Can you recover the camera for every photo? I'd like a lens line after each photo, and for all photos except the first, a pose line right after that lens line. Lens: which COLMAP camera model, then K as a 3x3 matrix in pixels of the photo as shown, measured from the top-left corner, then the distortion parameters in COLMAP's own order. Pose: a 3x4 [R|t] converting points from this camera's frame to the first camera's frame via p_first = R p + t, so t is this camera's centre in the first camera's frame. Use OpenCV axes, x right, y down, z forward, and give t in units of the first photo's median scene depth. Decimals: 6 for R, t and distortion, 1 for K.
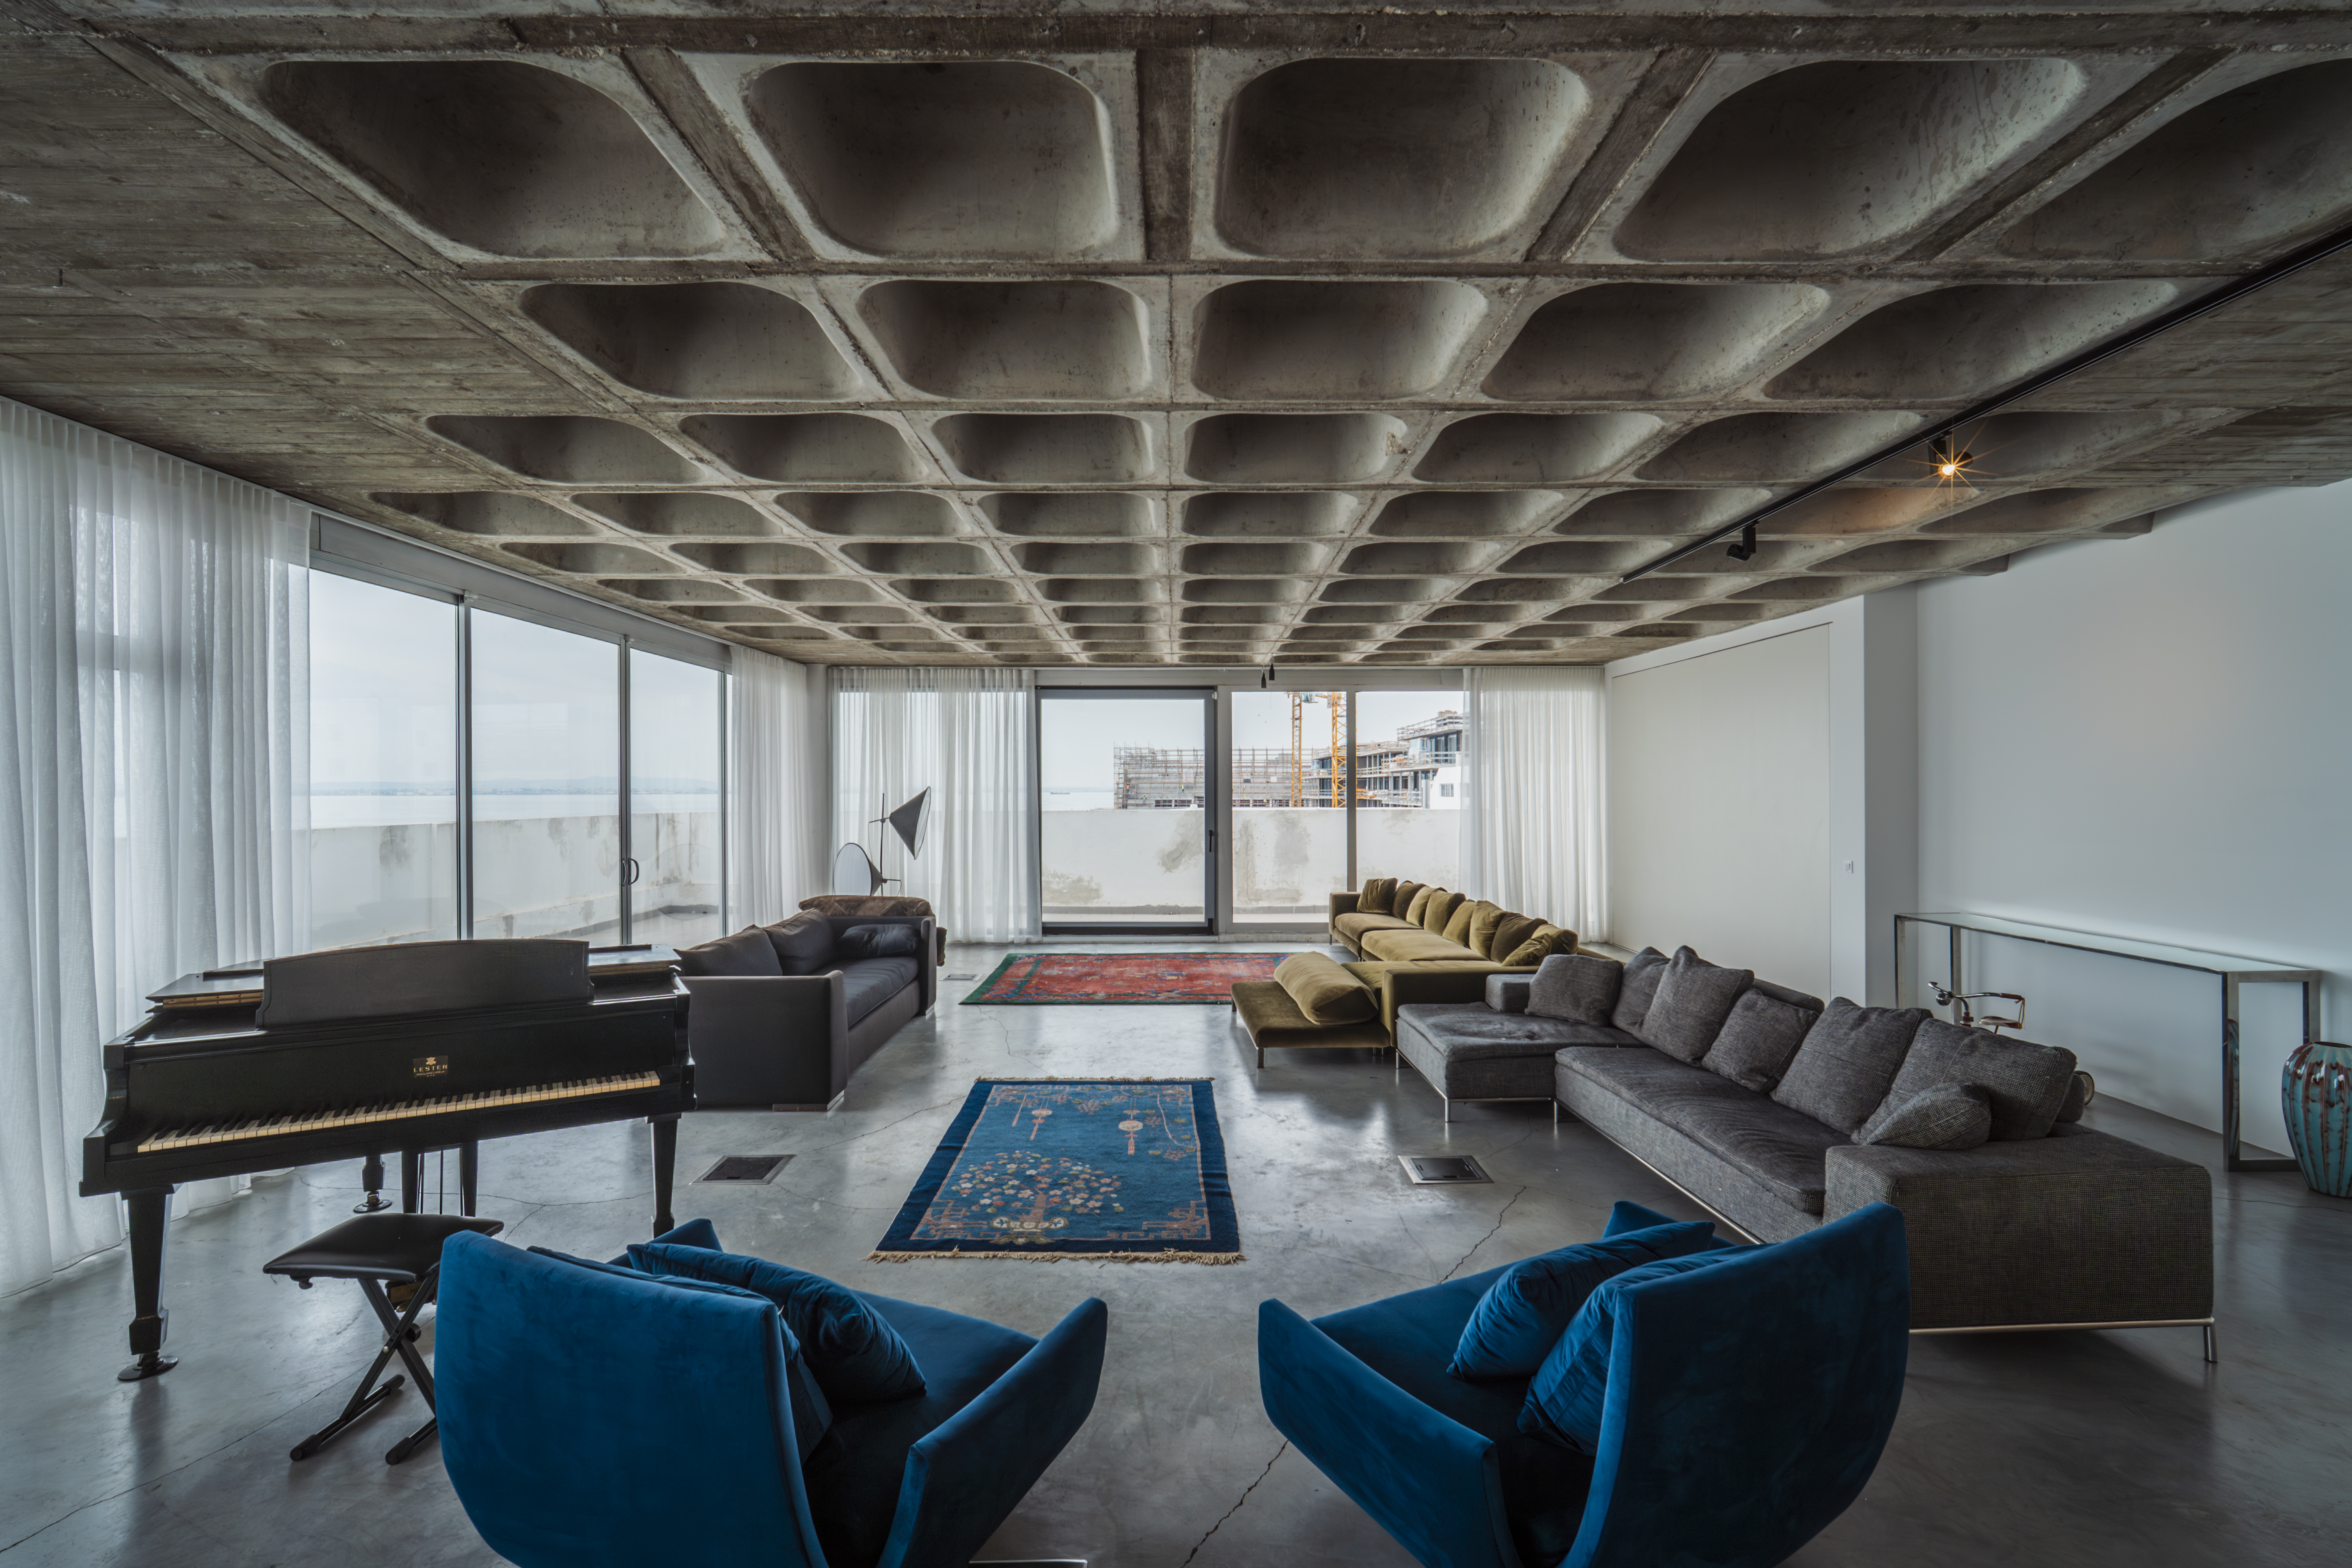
lens RADIAL K [[1034.4, 0, 1173.6], [0, 1034.4, 778.8], [0, 0, 1]] dist [-0.005643, 0.000104]
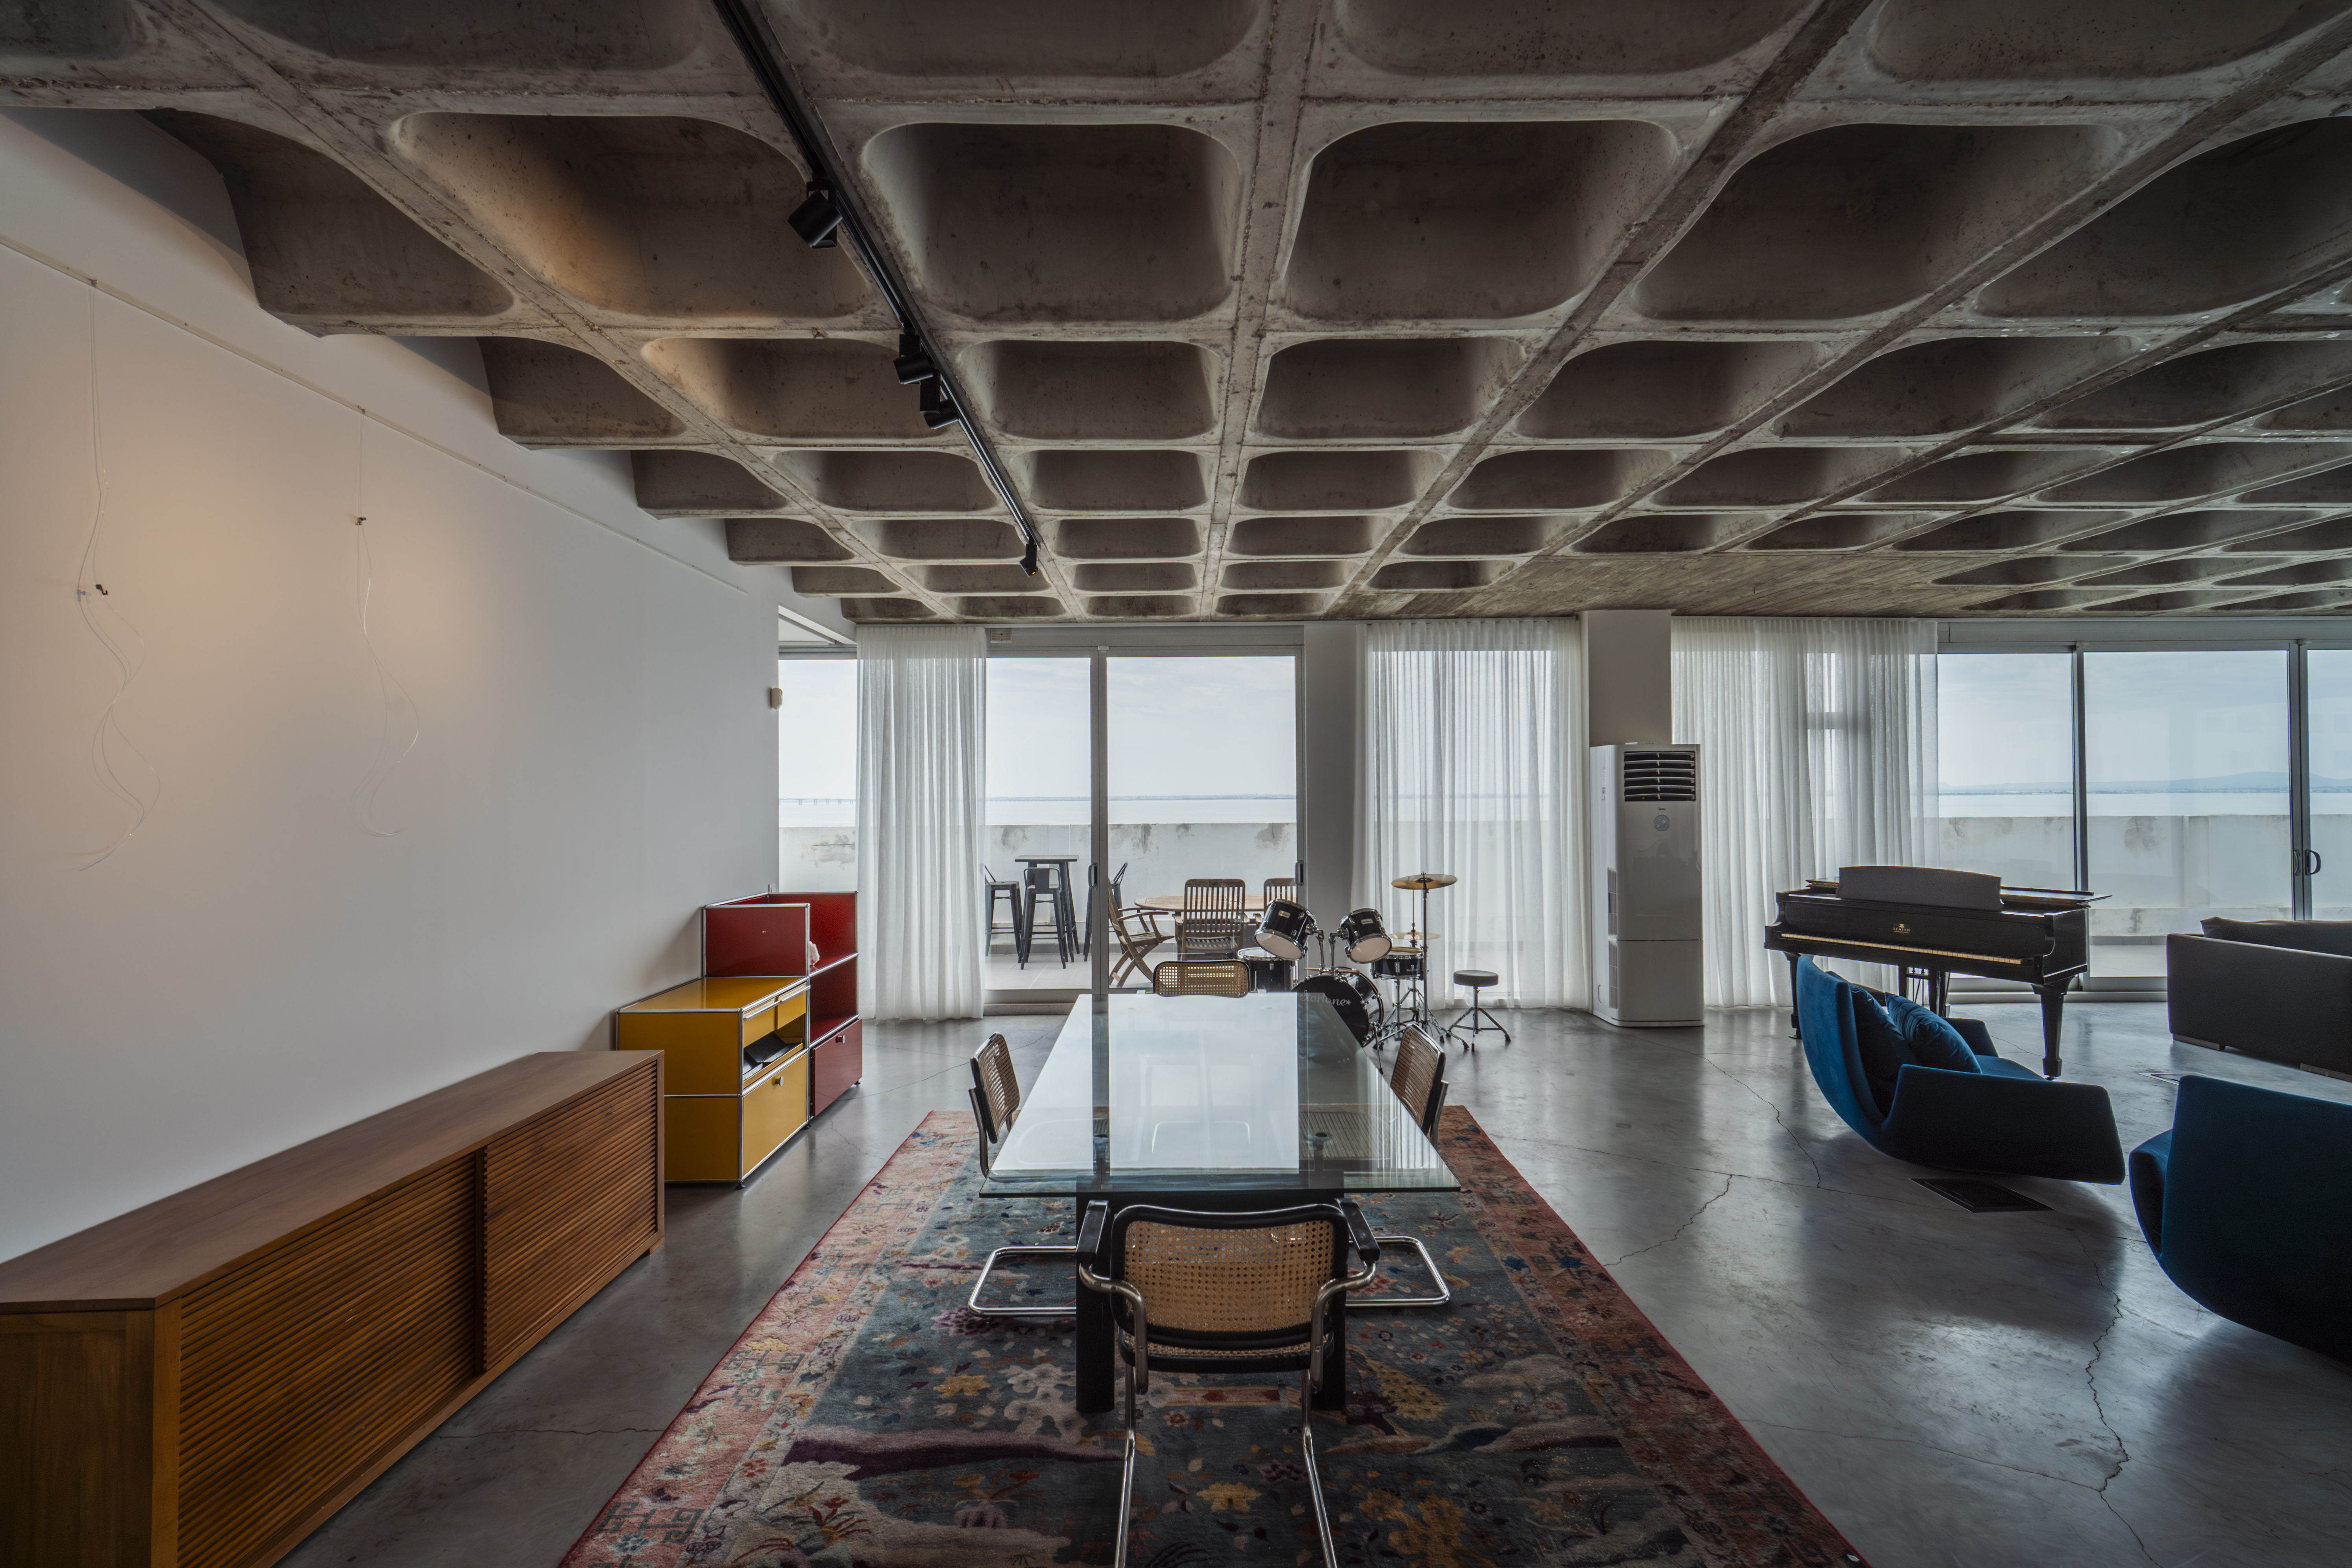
lens RADIAL K [[1009.0, 0, 1191.3], [0, 1009.0, 790.4], [0, 0, 1]] dist [0.011951, 0.000550]
pose [[0.026737, -0.003806, -0.999635, 0.664075], [0.017647, 0.999839, -0.003335, -0.000894], [0.999487, -0.017551, 0.026800, -0.226408]]
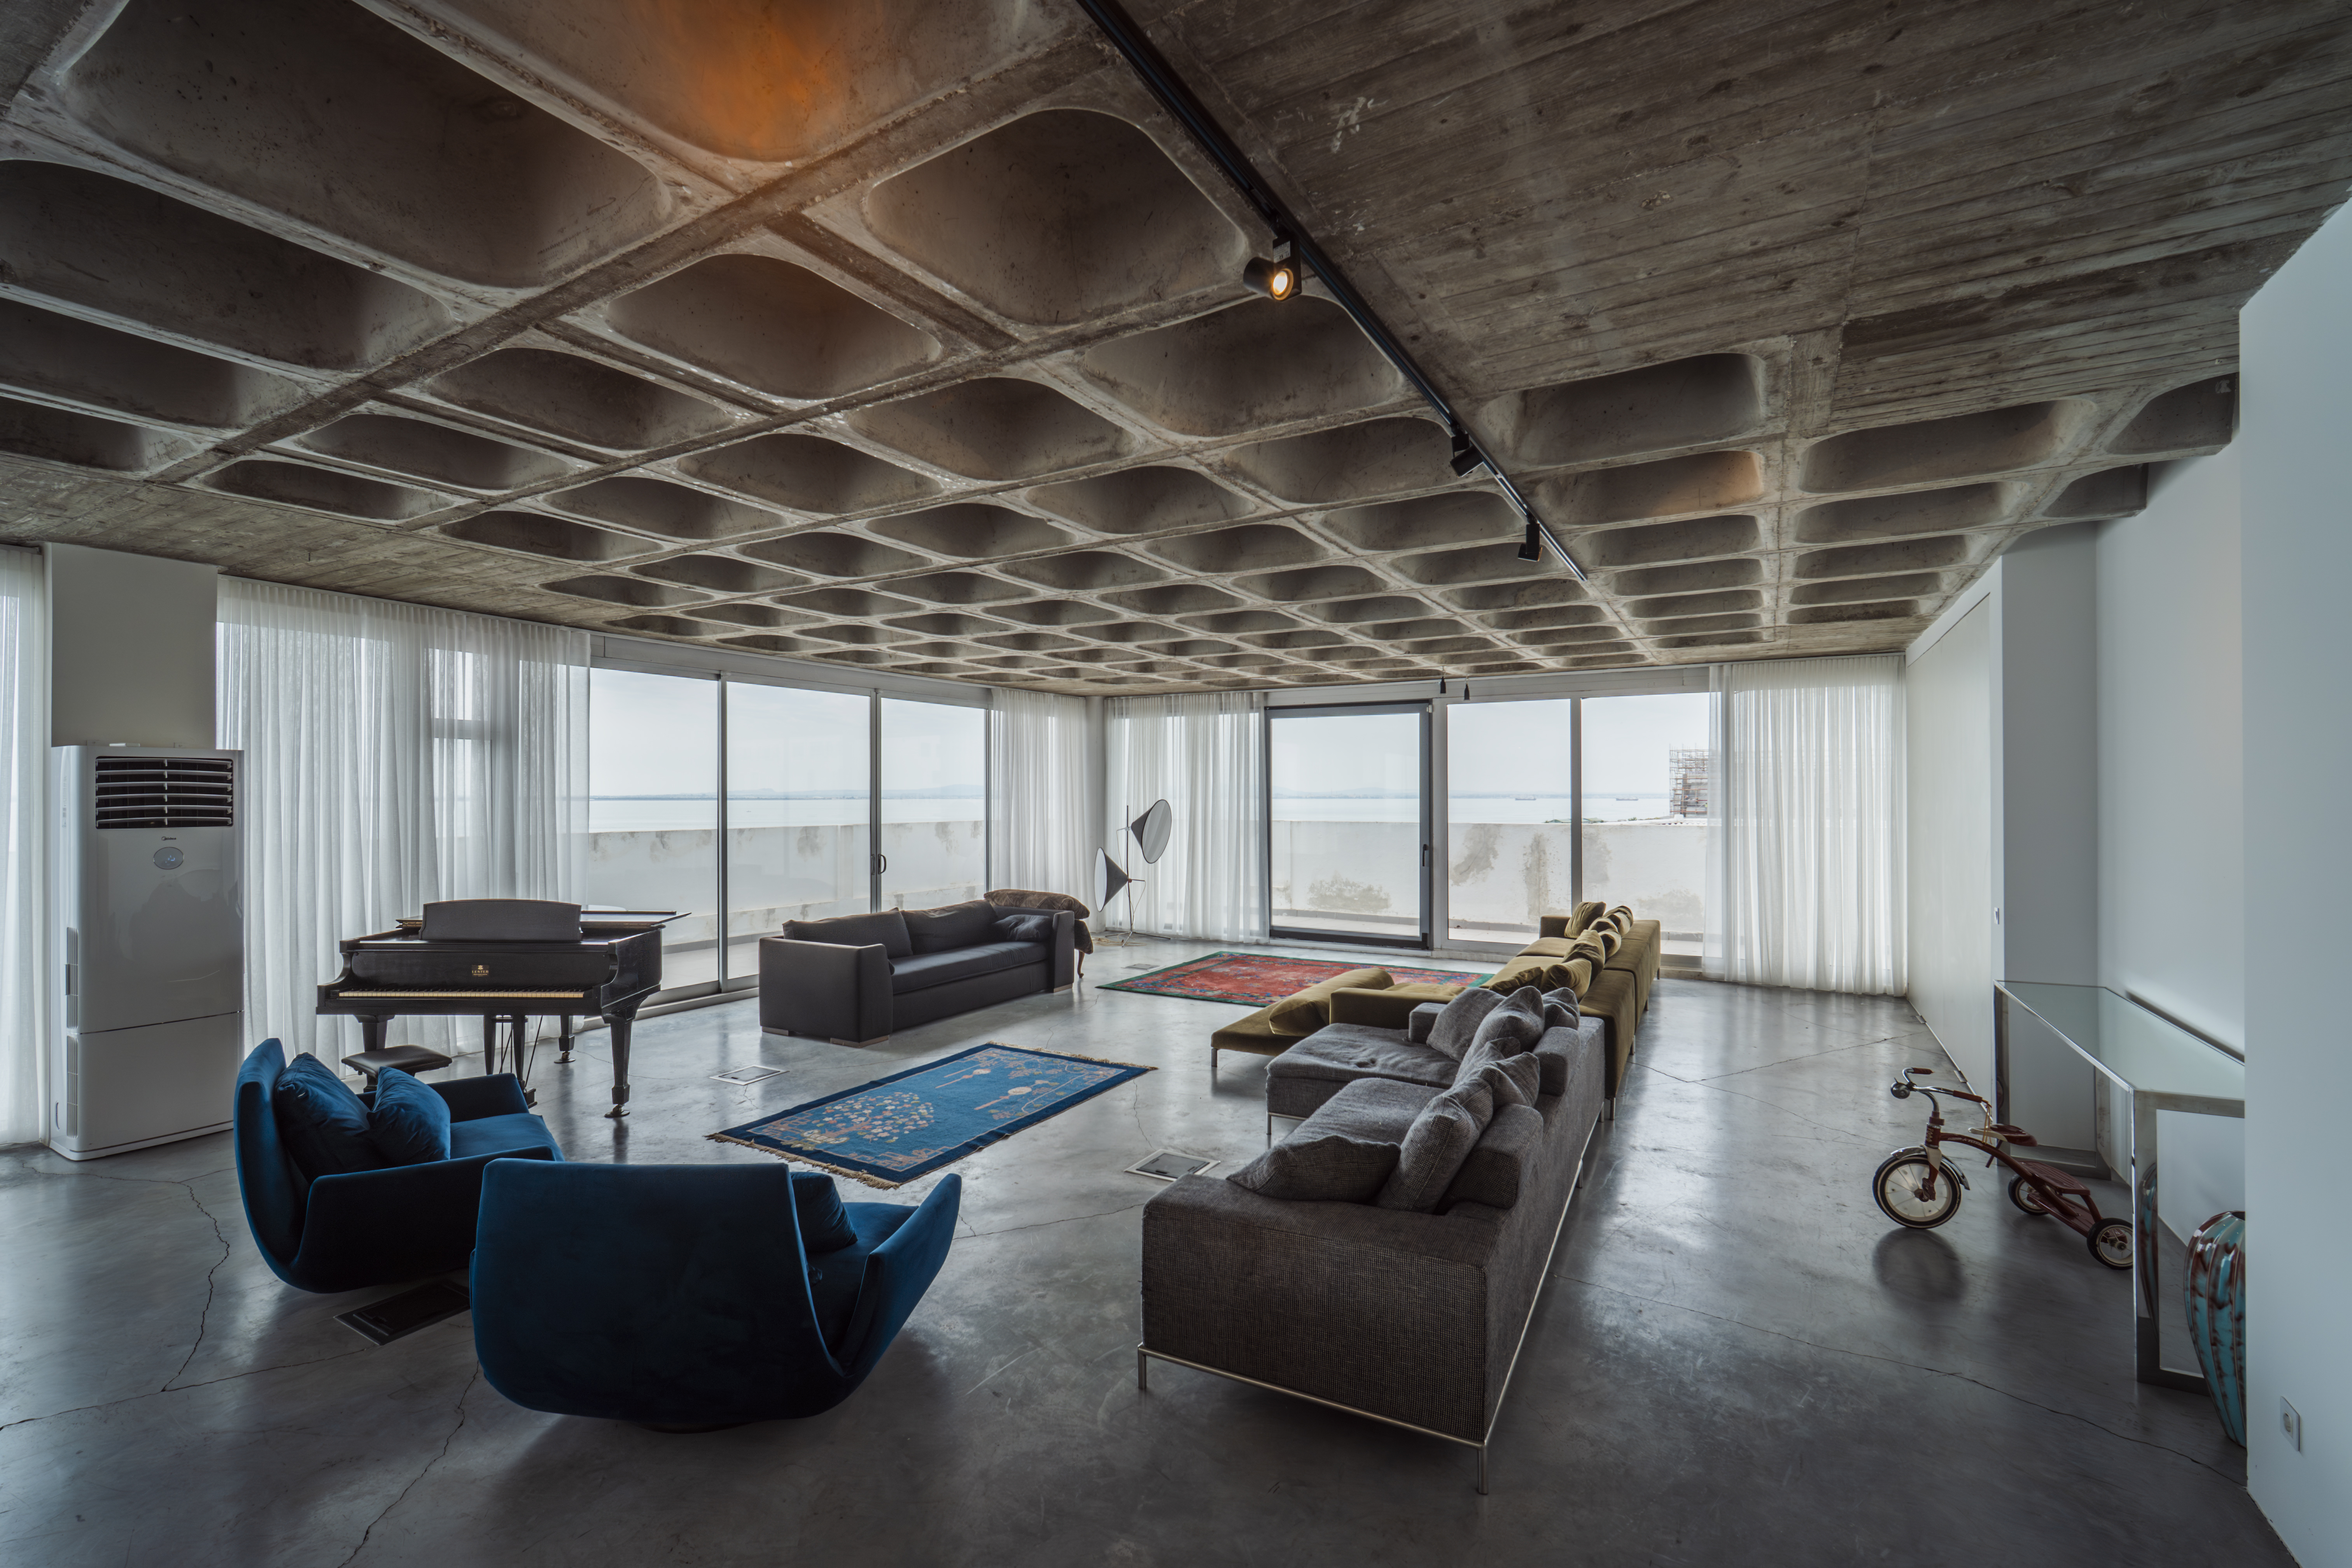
lens RADIAL K [[1017.6, 0, 1172.8], [0, 1017.6, 790.0], [0, 0, 1]] dist [-0.002119, 0.000120]
pose [[0.861556, -0.000465, -0.507662, 0.647230], [0.003240, 0.999984, 0.004583, -0.016260], [0.507652, -0.005594, 0.861544, 0.070138]]
